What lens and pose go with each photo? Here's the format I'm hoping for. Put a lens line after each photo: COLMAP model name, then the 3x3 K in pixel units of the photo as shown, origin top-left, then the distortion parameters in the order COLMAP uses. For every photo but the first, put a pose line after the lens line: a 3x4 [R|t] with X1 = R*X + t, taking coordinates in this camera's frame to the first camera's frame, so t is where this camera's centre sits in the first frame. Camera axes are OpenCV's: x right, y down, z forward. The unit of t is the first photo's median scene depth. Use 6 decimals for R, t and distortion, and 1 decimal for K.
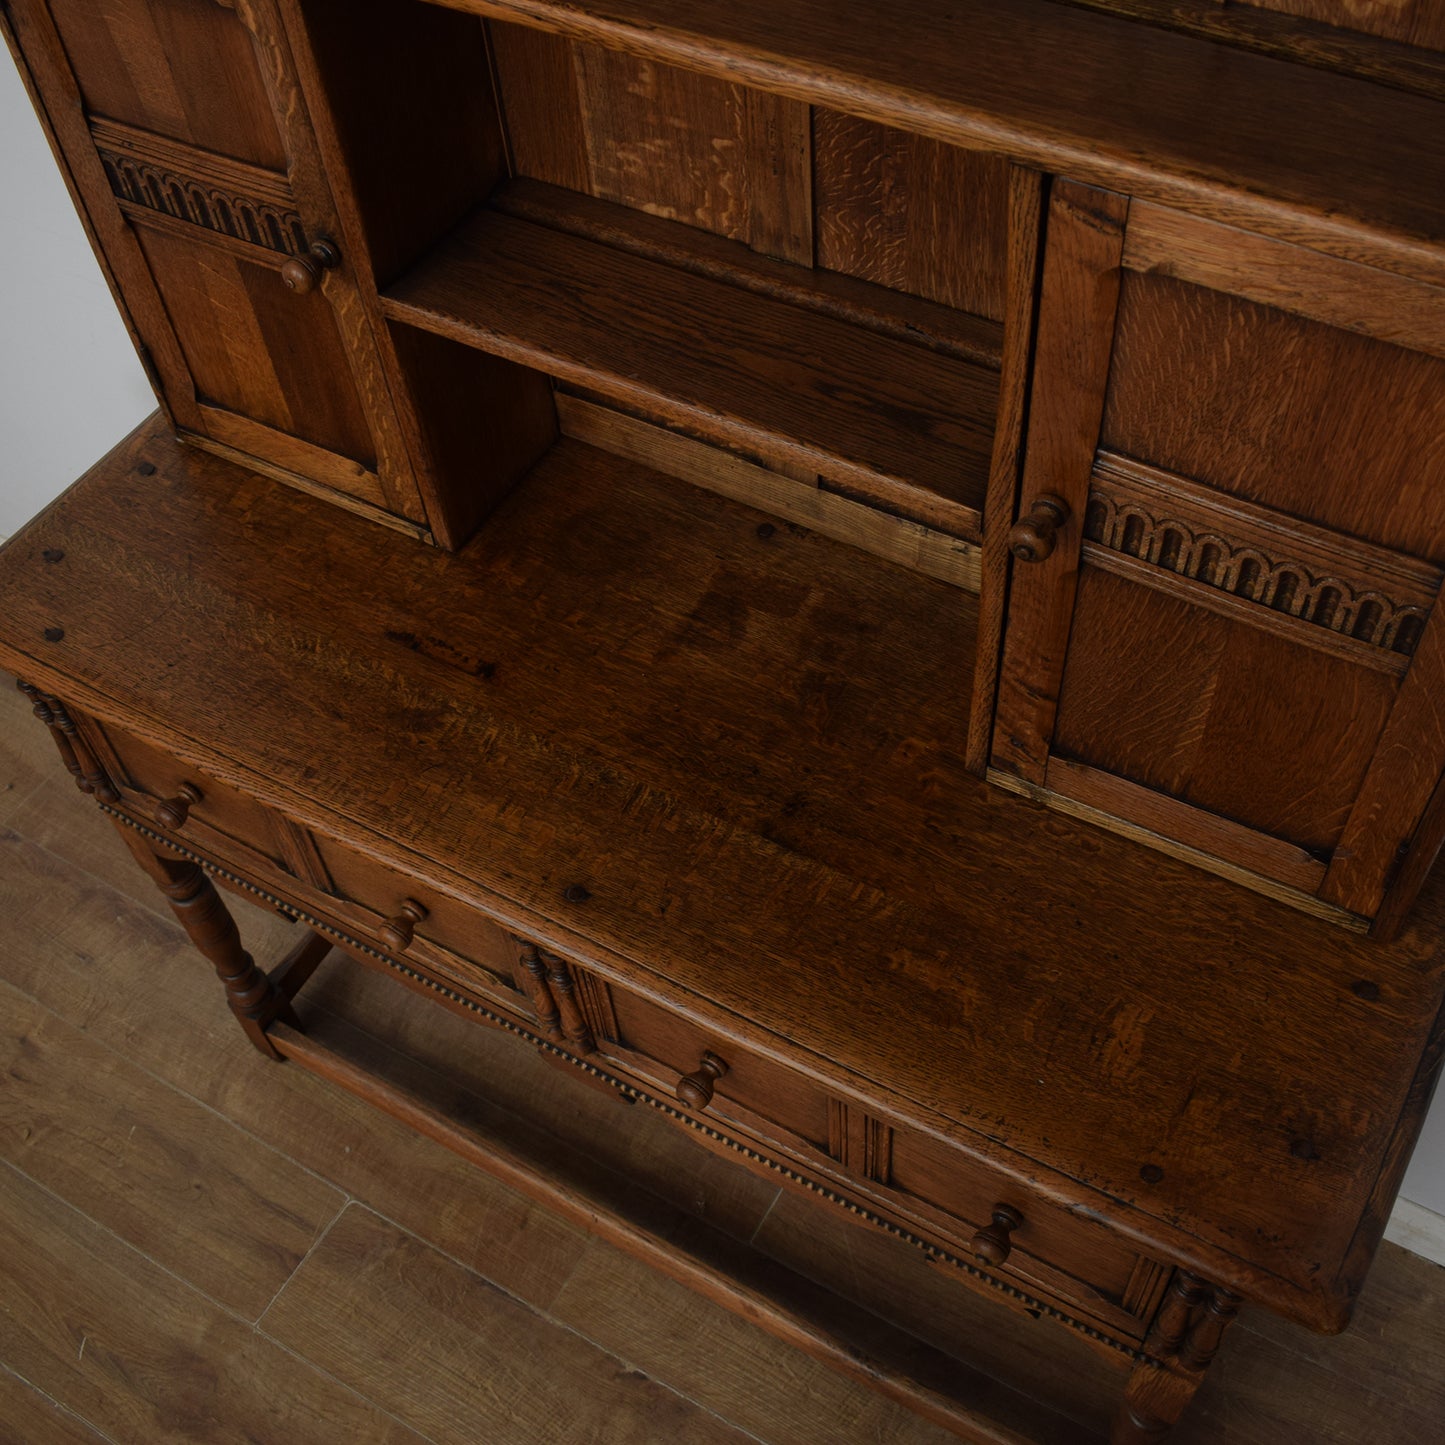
lens RADIAL K [[1684.2, 0, 774.7], [0, 1684.2, 721.0], [0, 0, 1]] dist [-0.096606, 0.000000]
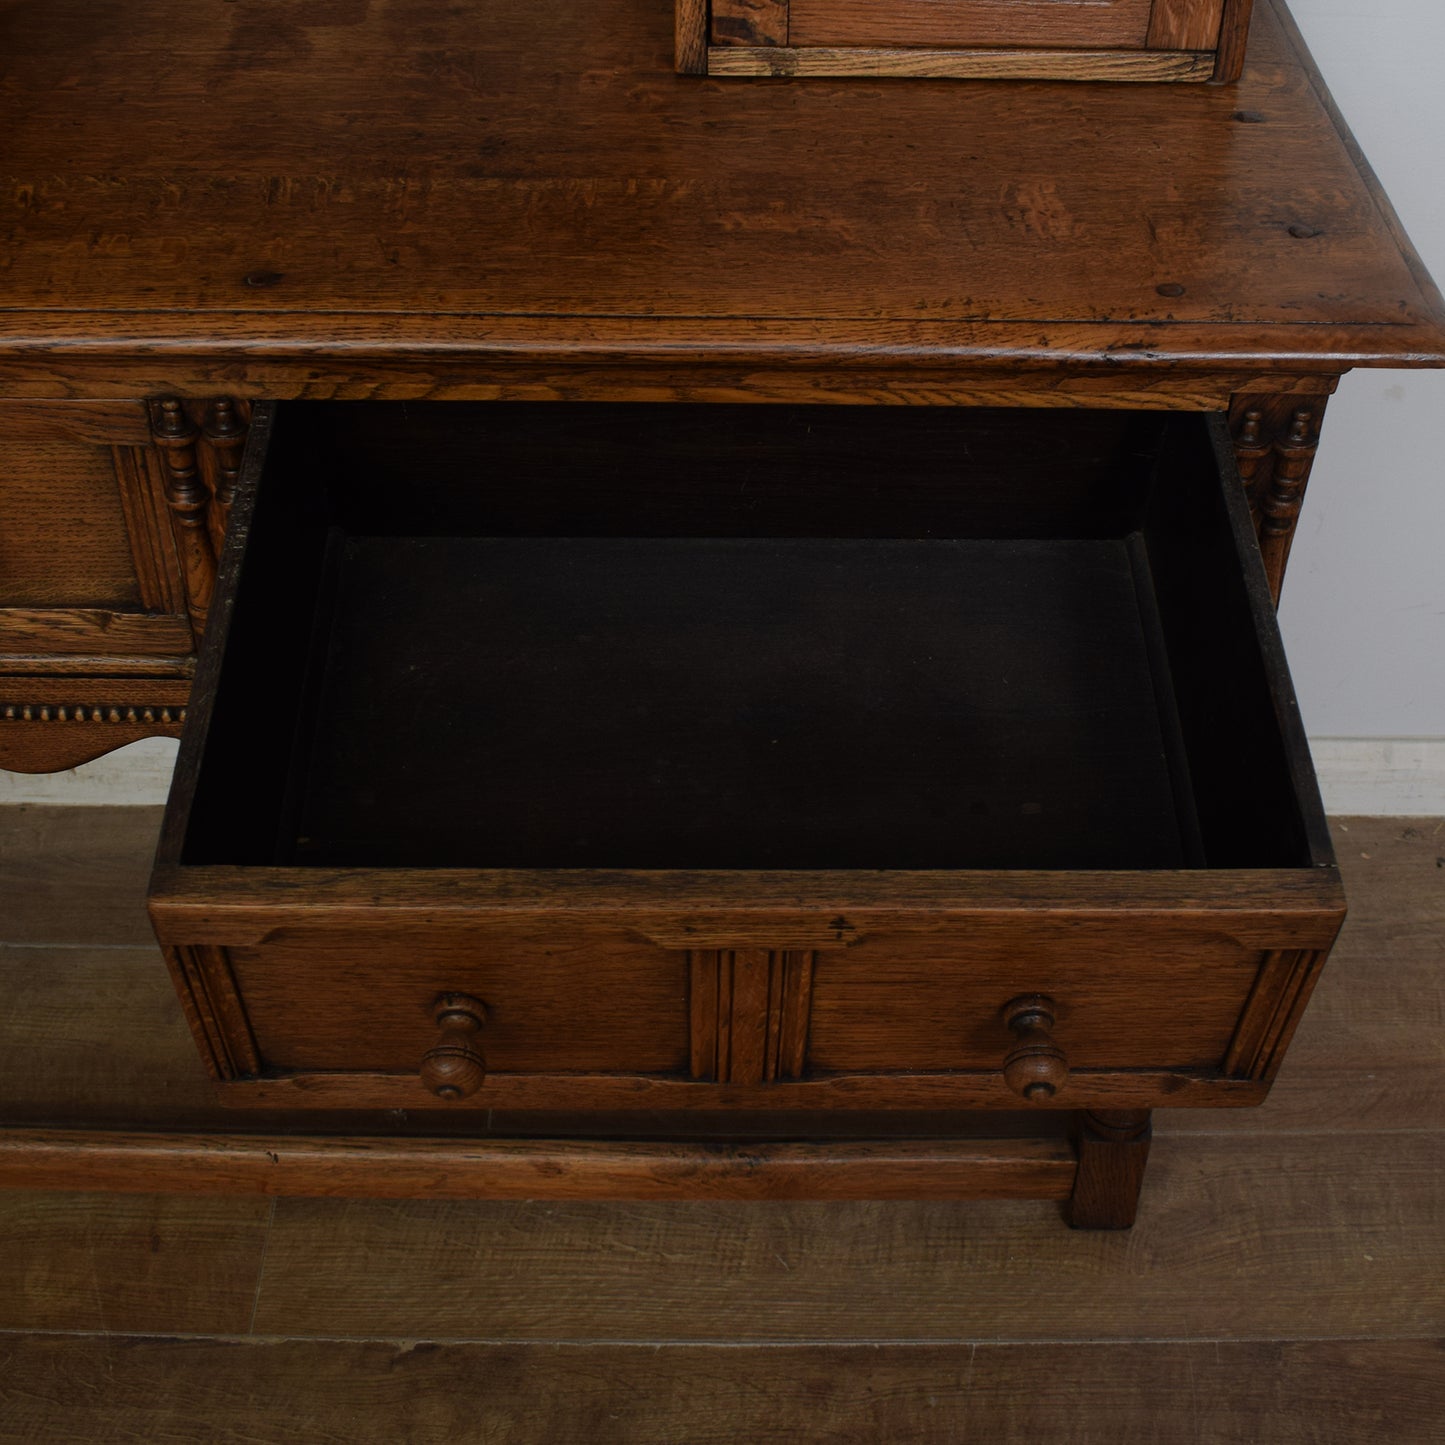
lens RADIAL K [[2030.5, 0, 755.8], [0, 2030.5, 580.4], [0, 0, 1]] dist [-0.098951, 0.000000]
pose [[0.859991, -0.276472, 0.428927, -0.322736], [0.365109, 0.920581, -0.138660, 0.393048], [-0.356526, 0.275851, 0.892634, 0.238441]]
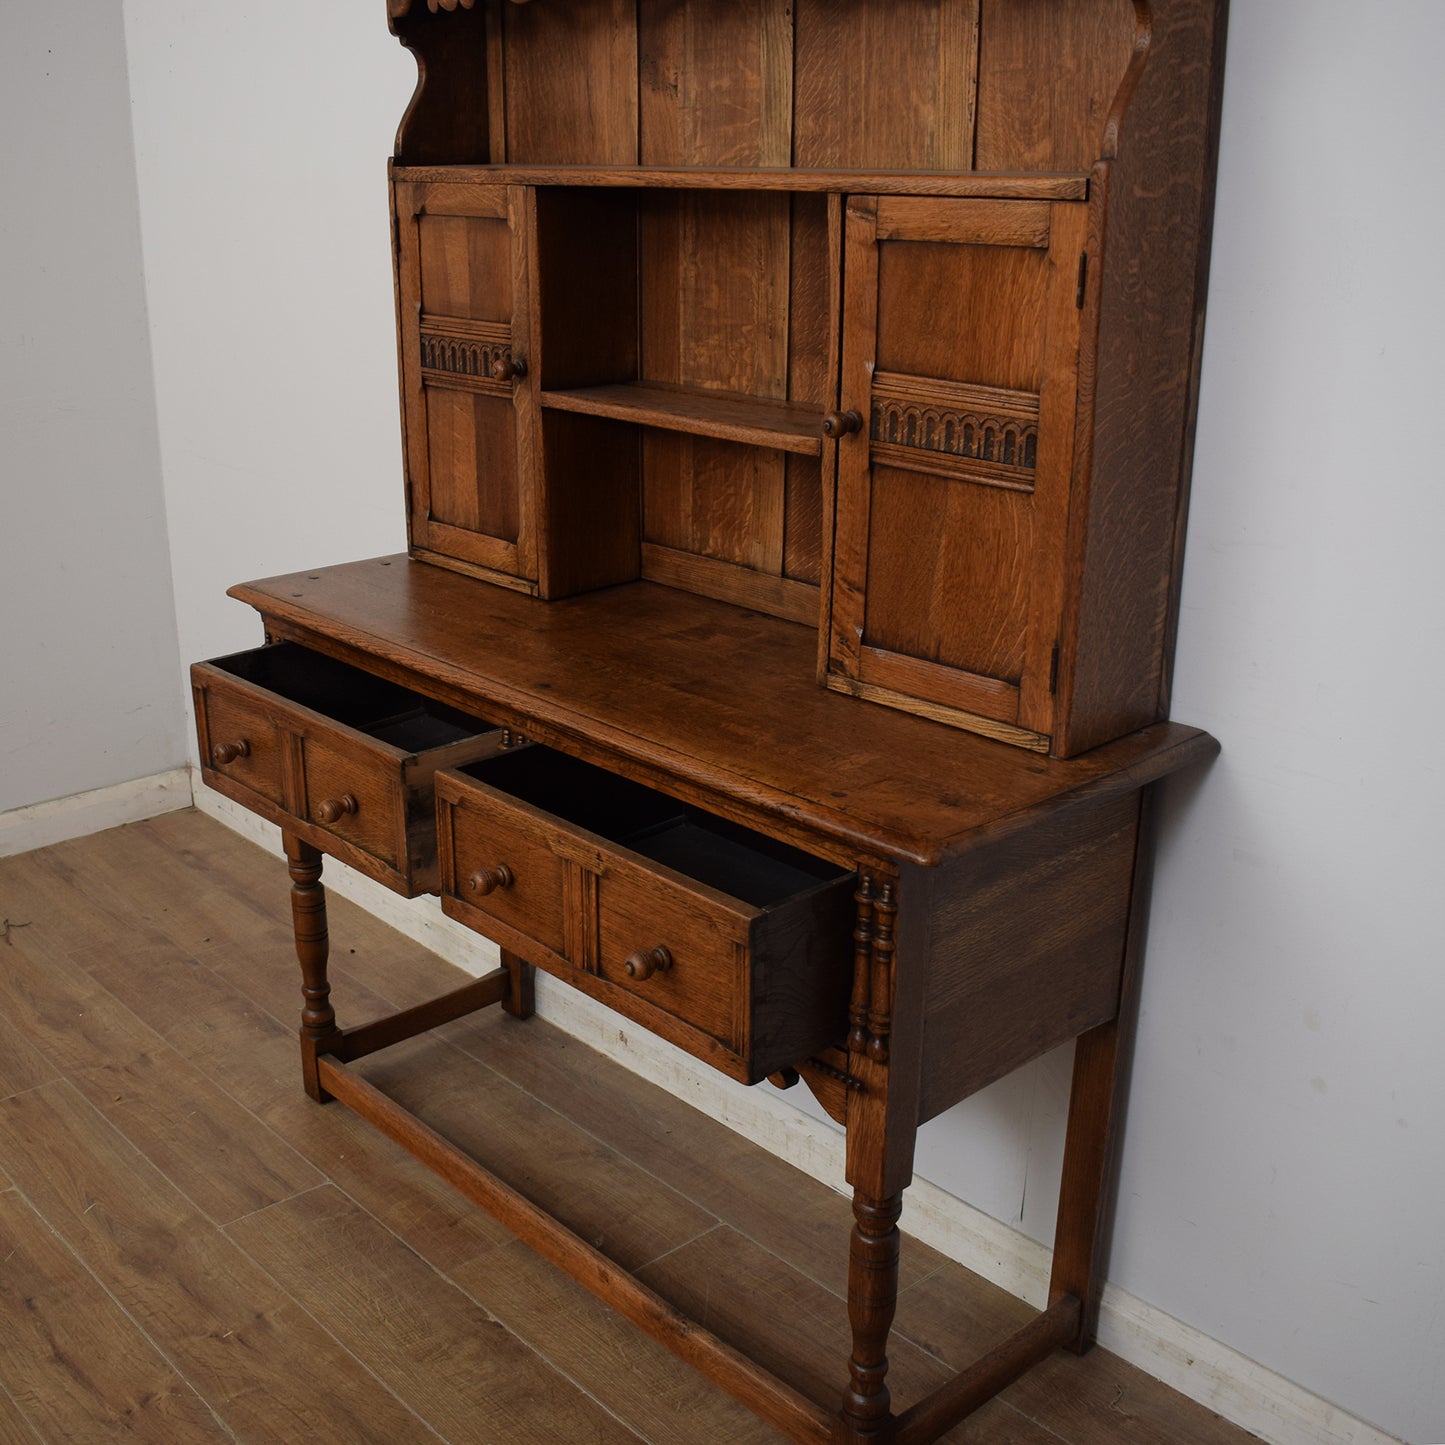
lens RADIAL K [[1730.0, 0, 561.7], [0, 1730.0, 723.1], [0, 0, 1]] dist [-0.096375, 0.000000]
pose [[0.931701, 0.141865, -0.334376, 0.429087], [-0.298998, 0.822239, -0.484276, 0.884323], [0.206235, 0.551178, 0.808499, -0.260856]]
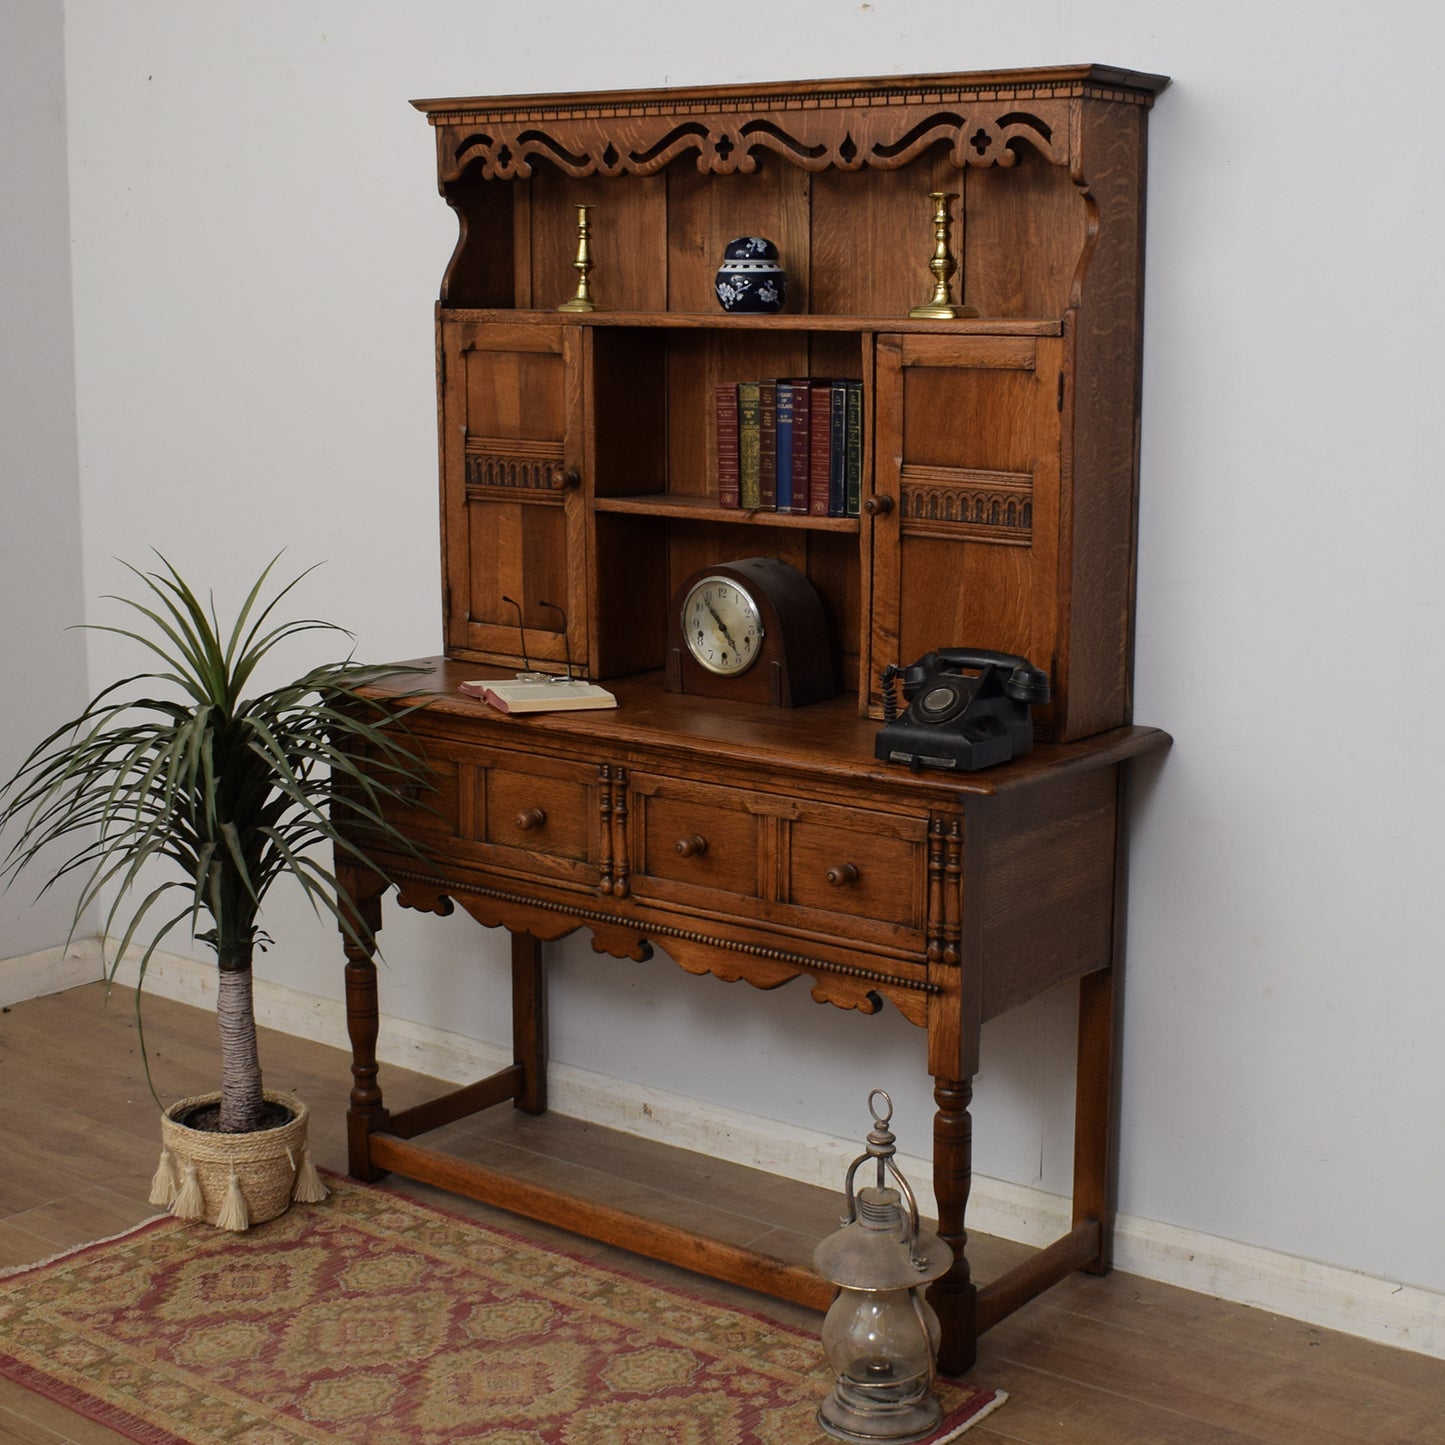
lens RADIAL K [[2343.4, 0, 861.1], [0, 2343.4, 711.5], [0, 0, 1]] dist [-0.101156, 0.000000]
pose [[0.994096, 0.068288, -0.084322, 0.341698], [-0.107131, 0.741001, -0.662903, 1.777730], [0.017214, 0.668023, 0.743942, -0.939676]]
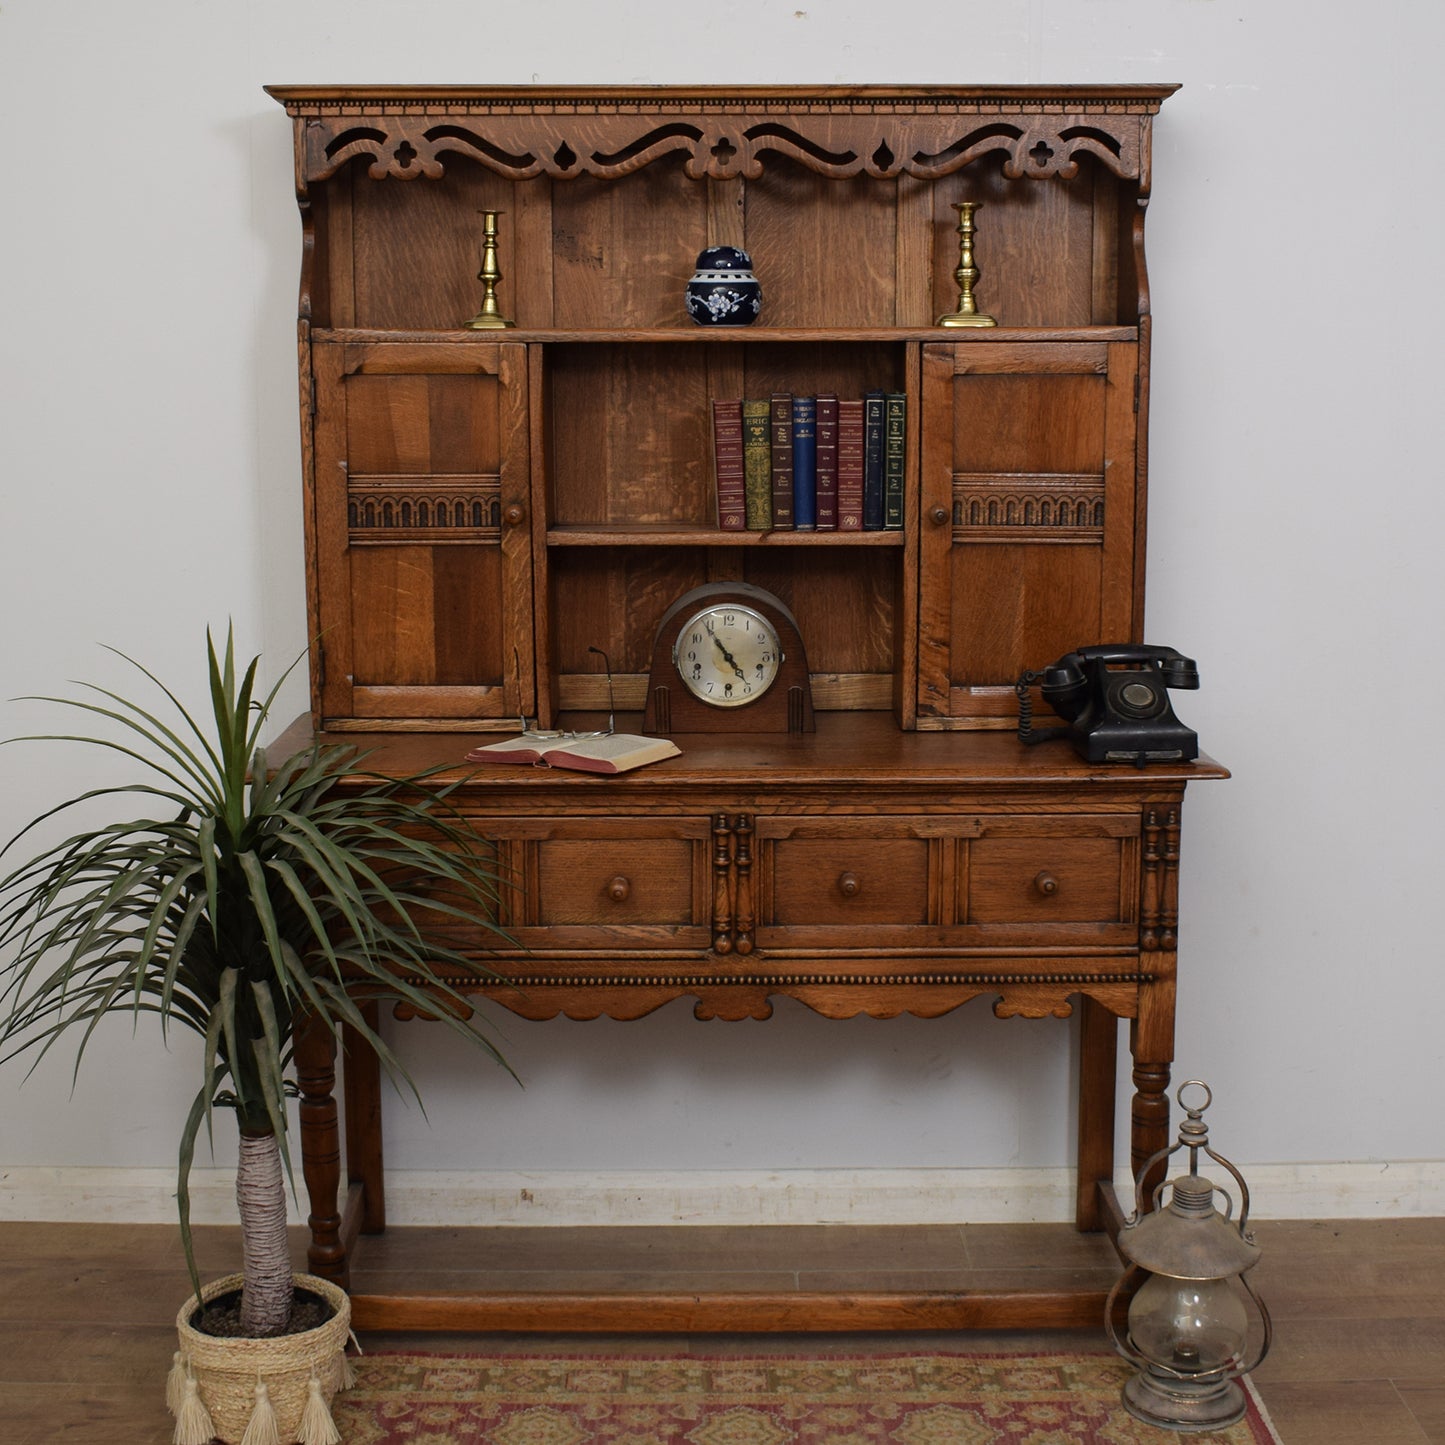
lens RADIAL K [[2163.7, 0, 724.9], [0, 2163.7, 655.8], [0, 0, 1]] dist [-0.096884, 0.000000]
pose [[0.864007, -0.036401, 0.502162, -1.260842], [0.377351, 0.707104, -0.598004, 1.335908], [-0.333313, 0.706172, 0.624679, -0.466131]]
